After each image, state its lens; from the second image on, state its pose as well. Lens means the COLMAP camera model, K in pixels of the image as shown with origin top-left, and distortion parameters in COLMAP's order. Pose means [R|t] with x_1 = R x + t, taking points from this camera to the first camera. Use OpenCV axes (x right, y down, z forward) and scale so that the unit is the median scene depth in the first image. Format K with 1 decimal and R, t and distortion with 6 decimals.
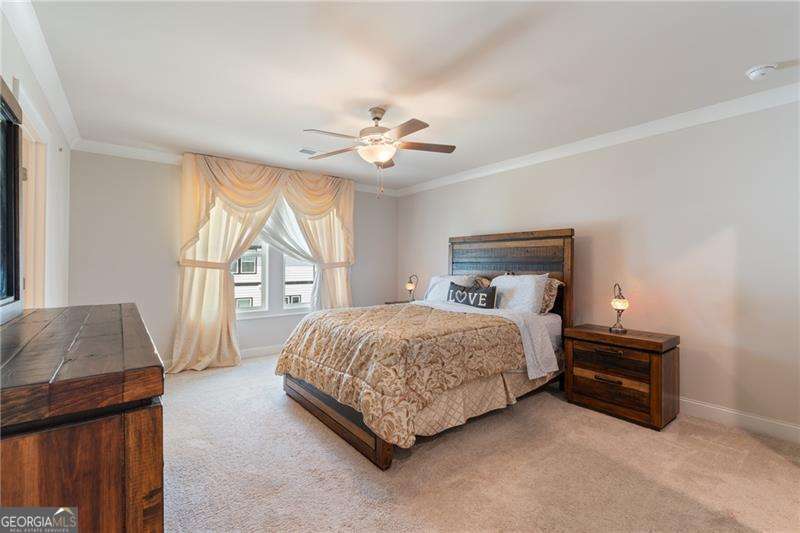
lens RADIAL K [[350.1, 0, 400.1], [0, 350.1, 265.3], [0, 0, 1]] dist [-0.004771, 0.000286]
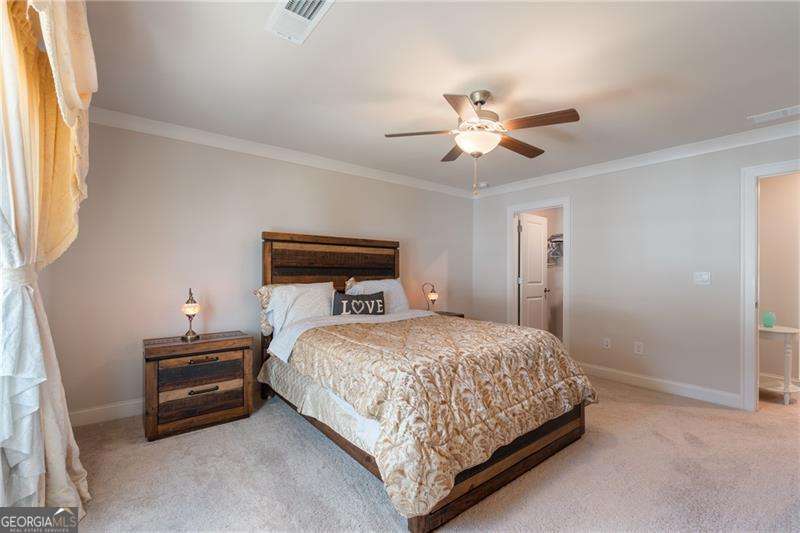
lens RADIAL K [[350.1, 0, 400.7], [0, 350.1, 265.4], [0, 0, 1]] dist [-0.004771, 0.000286]
pose [[-0.010143, 0.010949, 0.999889, -0.868735], [-0.003926, 0.999932, -0.010989, -0.005951], [-0.999941, -0.004037, -0.010100, 1.113337]]
